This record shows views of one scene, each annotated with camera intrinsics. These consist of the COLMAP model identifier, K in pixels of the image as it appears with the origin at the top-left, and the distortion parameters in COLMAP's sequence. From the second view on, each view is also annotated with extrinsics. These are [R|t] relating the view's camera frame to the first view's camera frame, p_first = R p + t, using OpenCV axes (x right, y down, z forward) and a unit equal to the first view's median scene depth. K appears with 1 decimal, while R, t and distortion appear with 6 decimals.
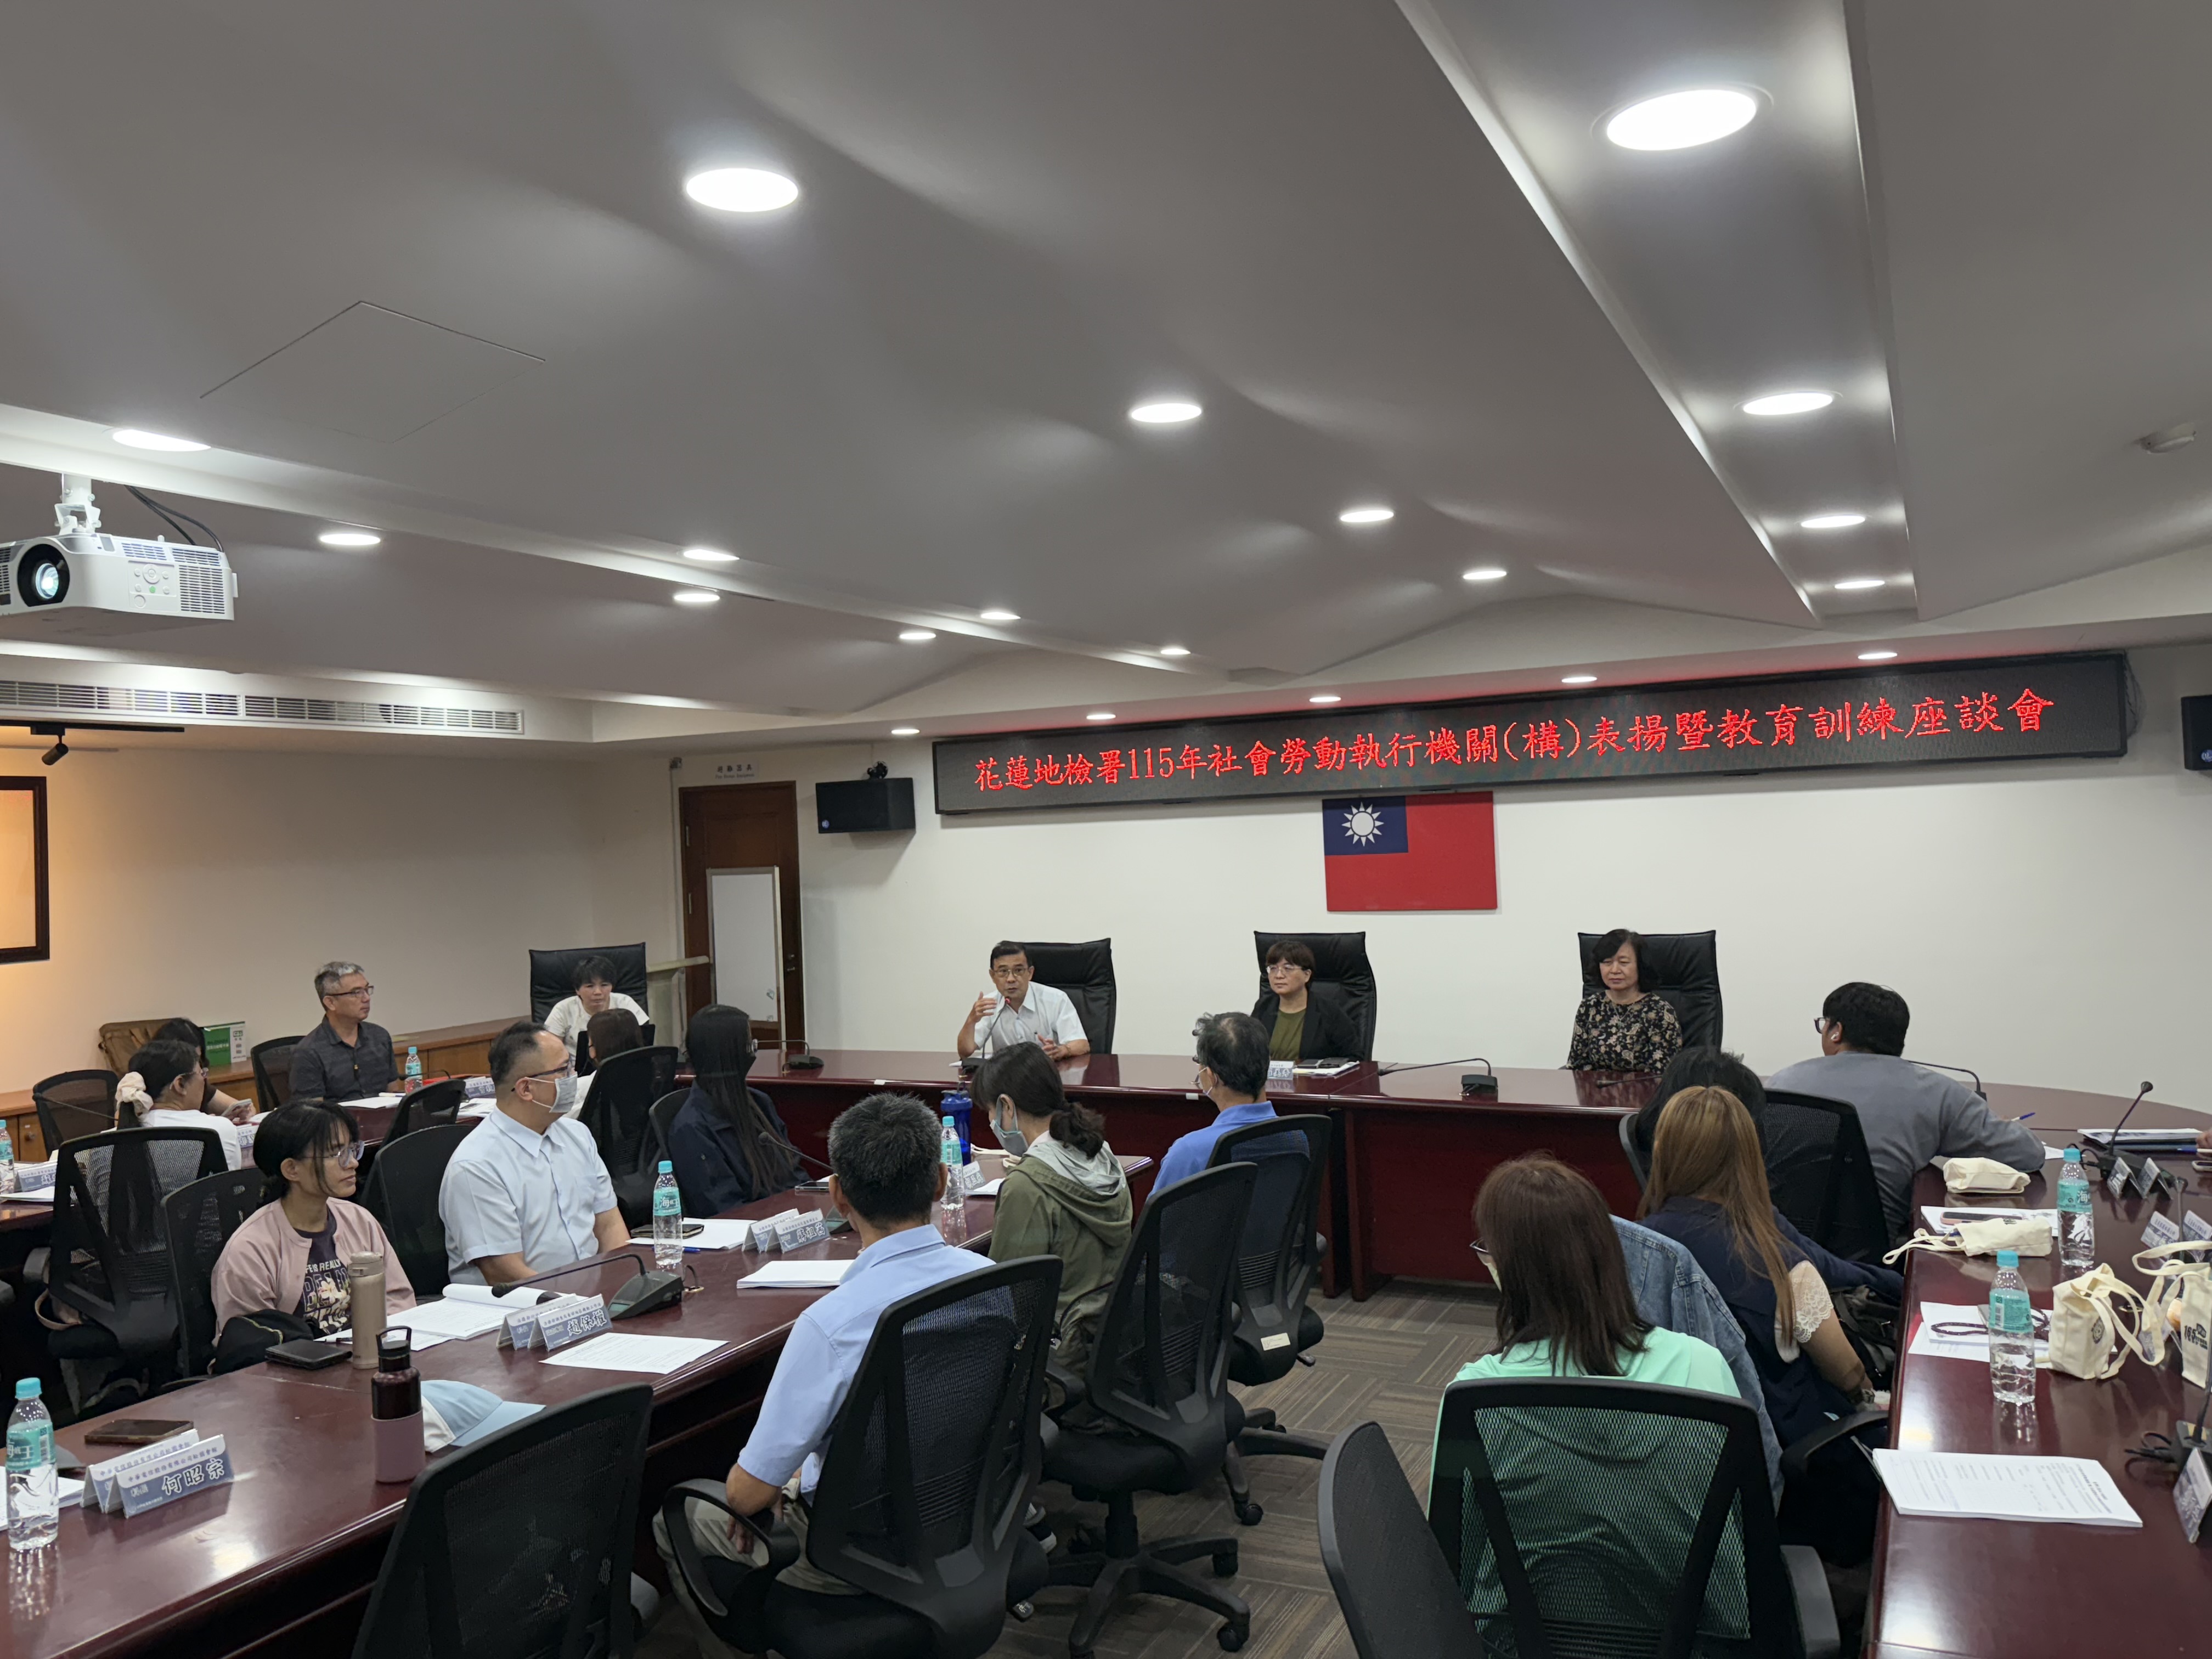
lens RADIAL K [[1658.0, 0, 1102.3], [0, 1658.0, 817.5], [0, 0, 1]] dist [0.068328, -0.014022]
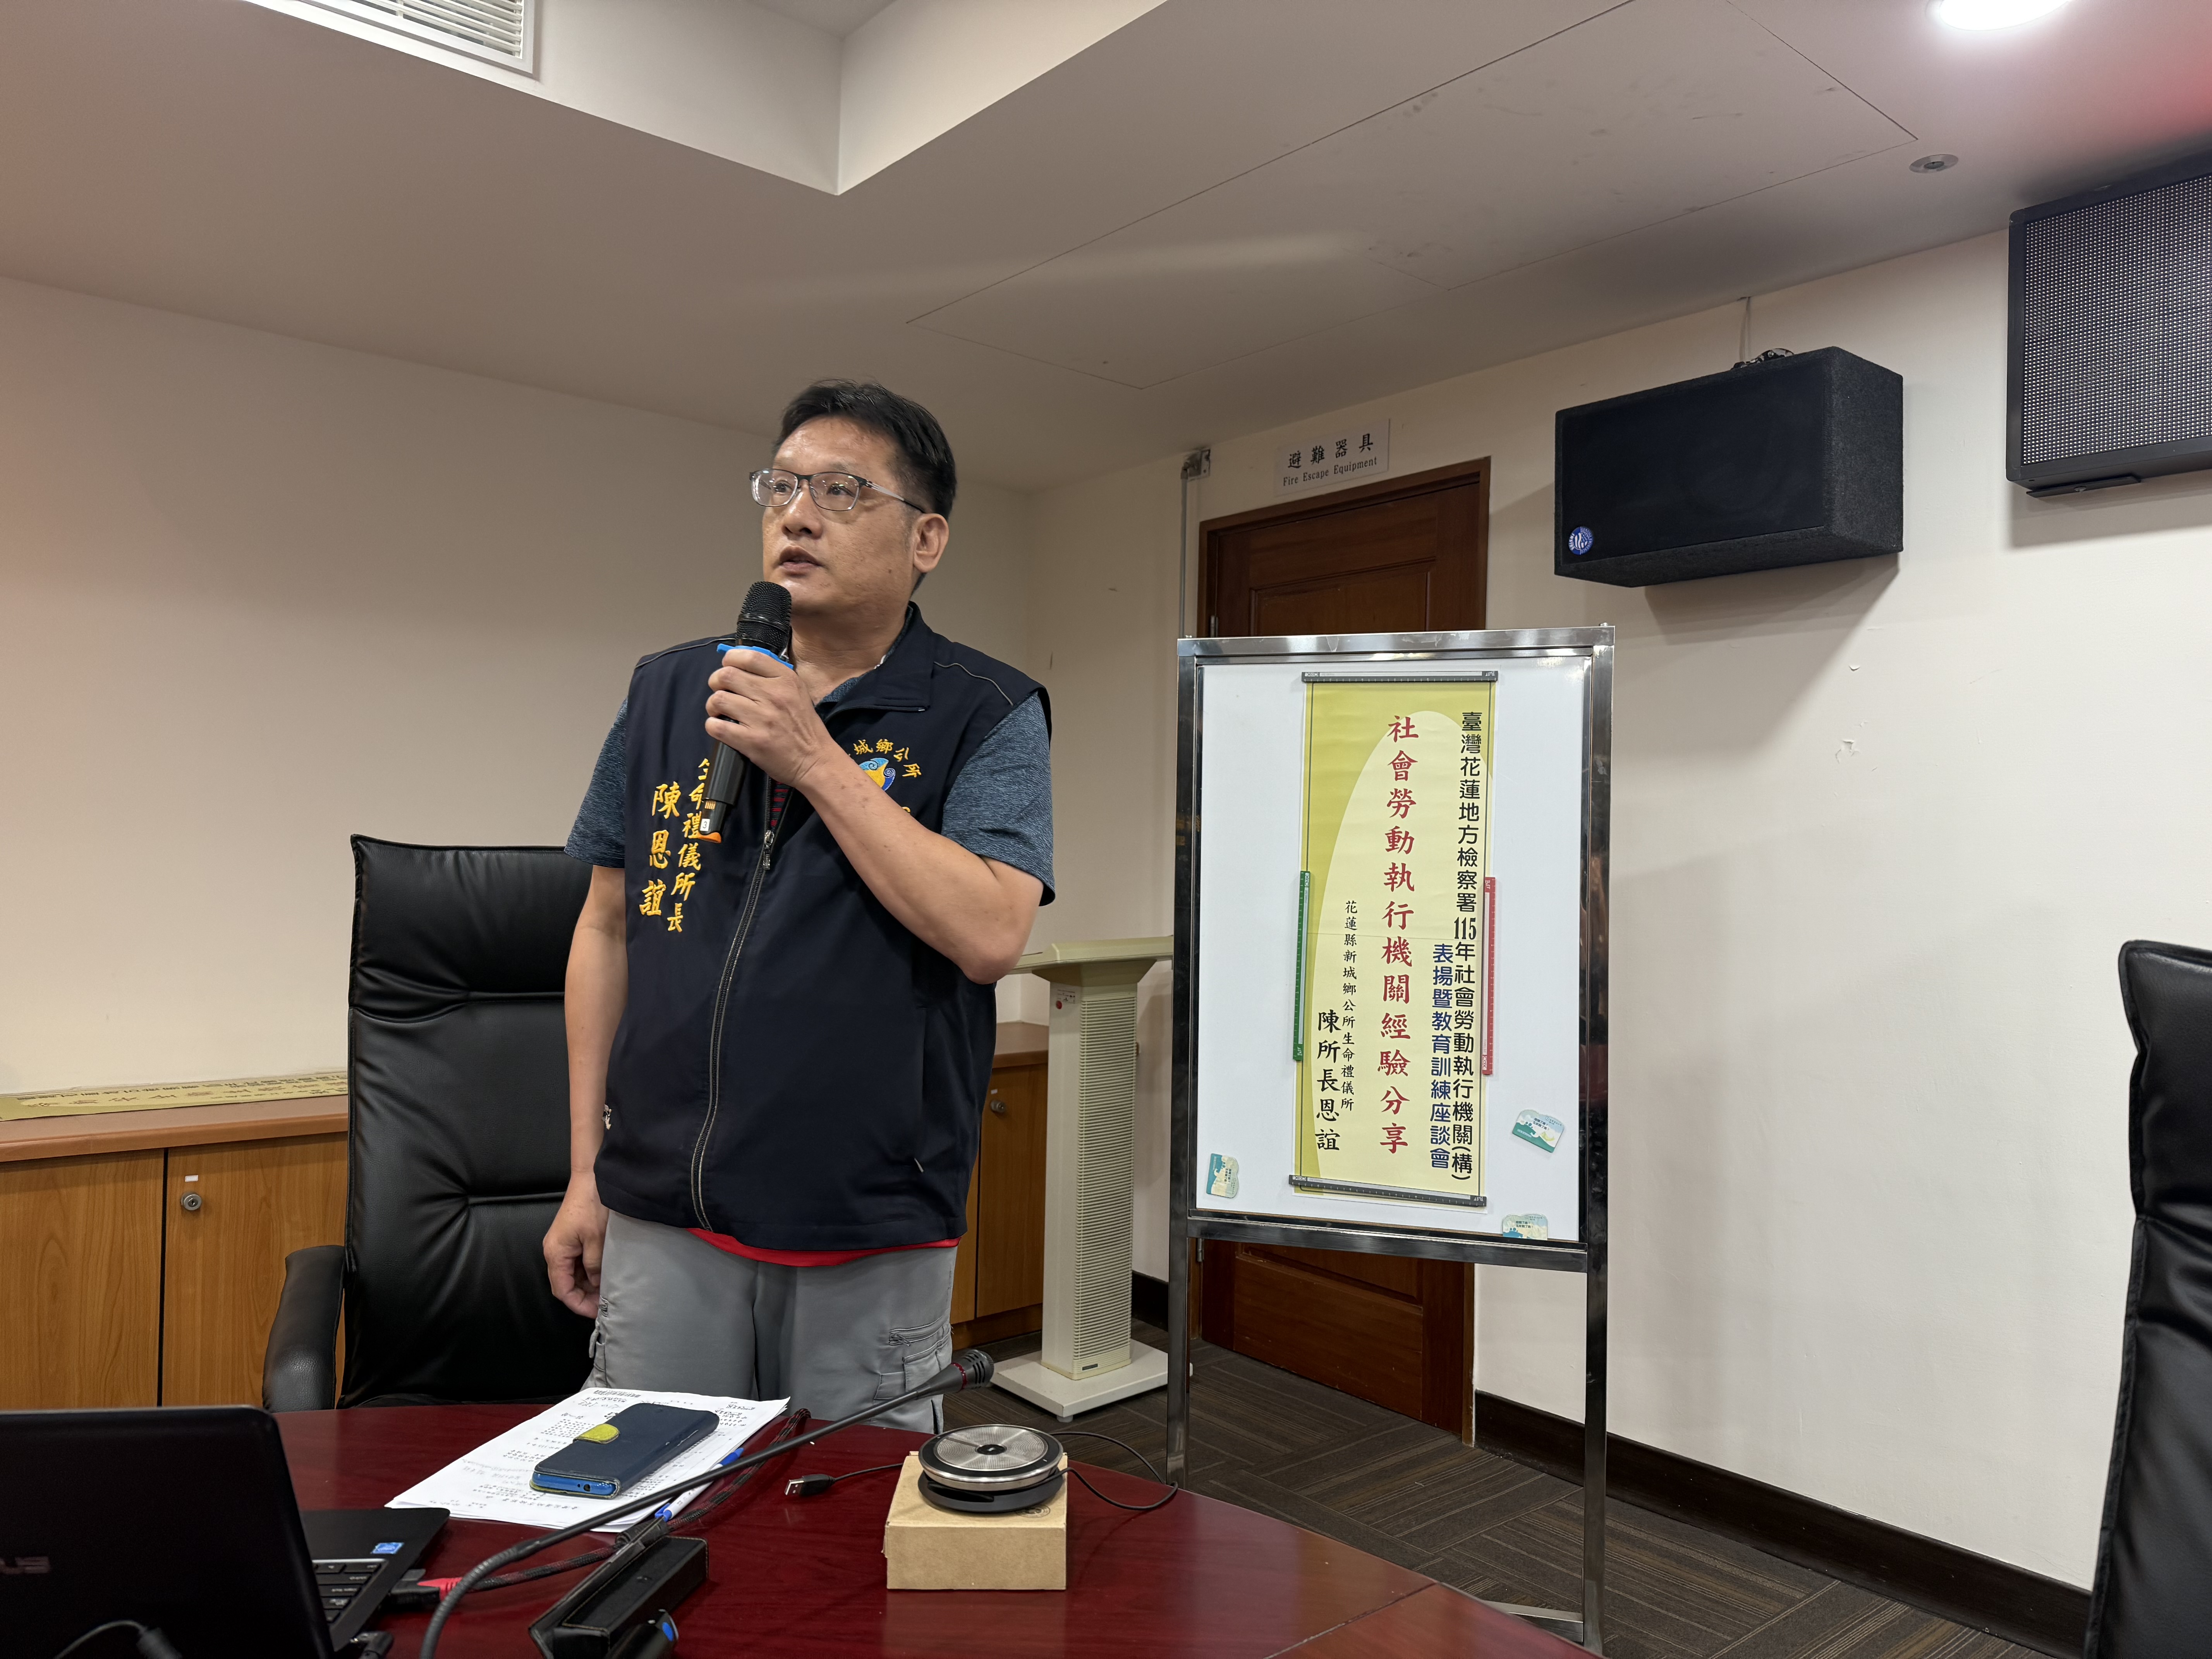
lens RADIAL K [[1576.5, 0, 1127.0], [0, 1576.5, 818.4], [0, 0, 1]] dist [0.092044, -0.014135]
pose [[0.920820, 0.047857, -0.387040, -0.144457], [-0.043352, 0.998852, 0.020367, 0.060749], [0.387570, -0.001976, 0.921838, 0.786587]]
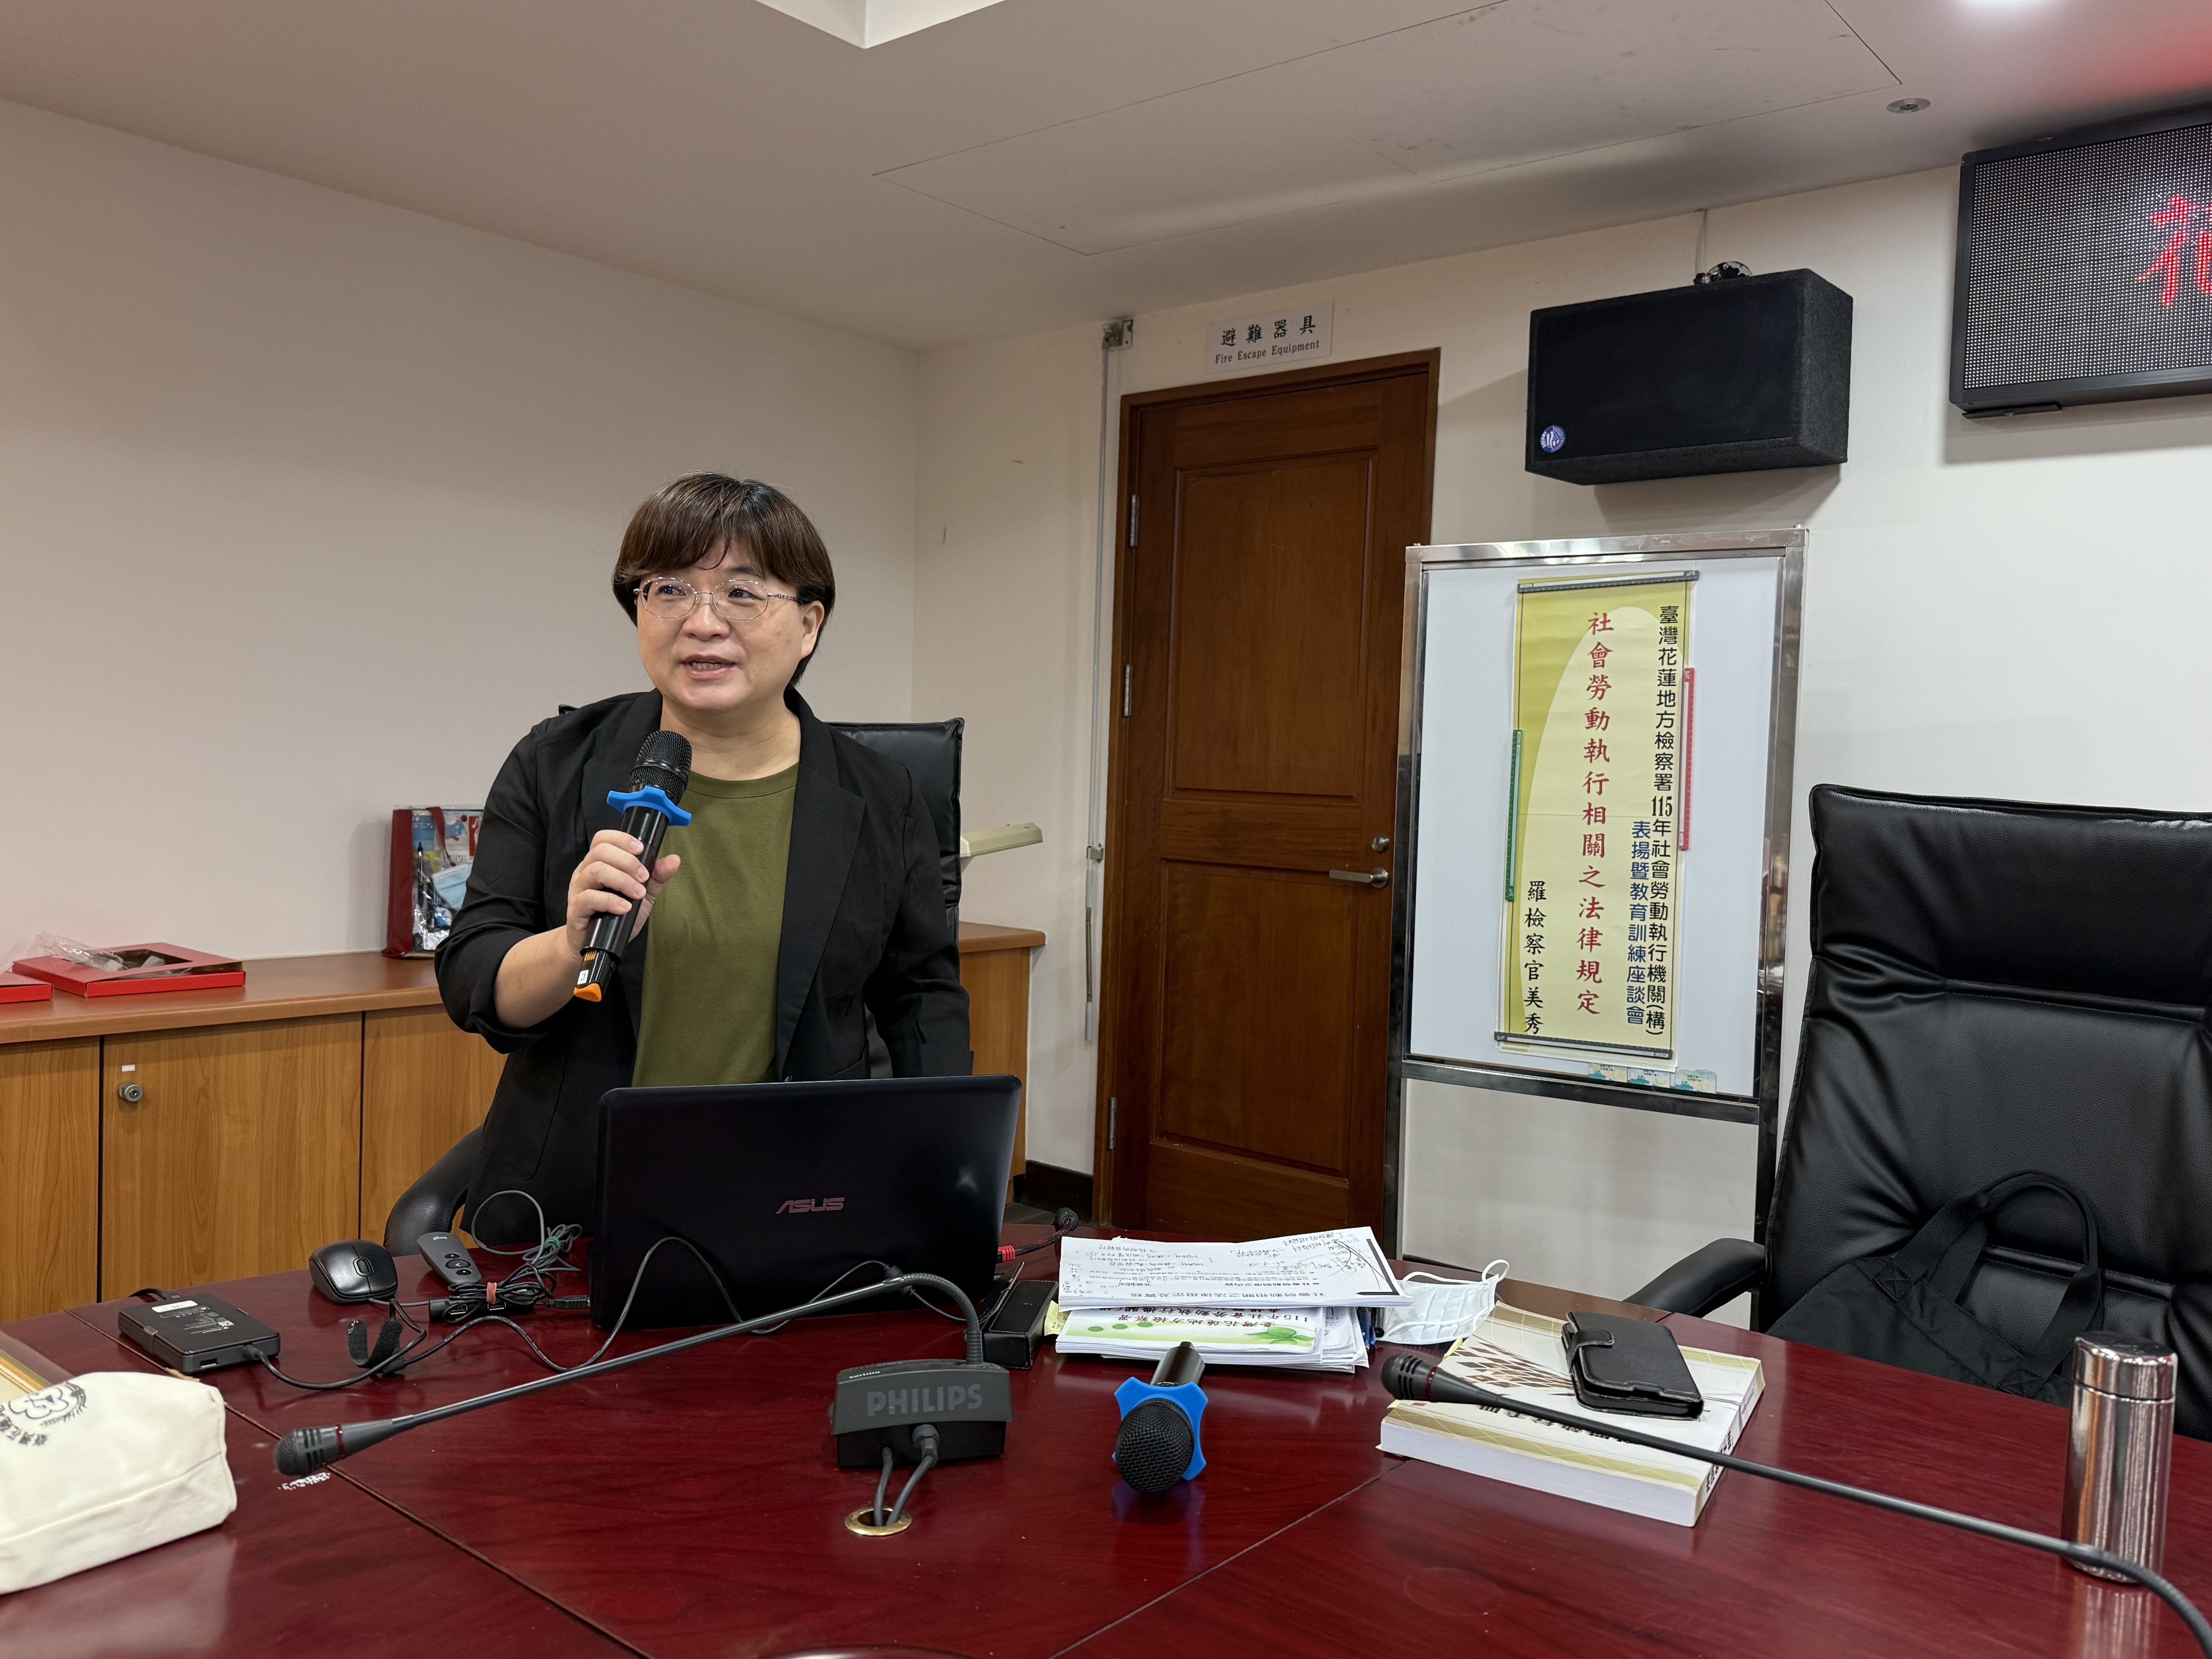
lens RADIAL K [[1658.0, 0, 1152.6], [0, 1658.0, 776.3], [0, 0, 1]] dist [0.068328, -0.014022]
pose [[0.971310, 0.076988, -0.225010, -0.186987], [-0.066029, 0.996254, 0.055842, 0.063779], [0.228467, -0.039383, 0.972755, 0.757267]]
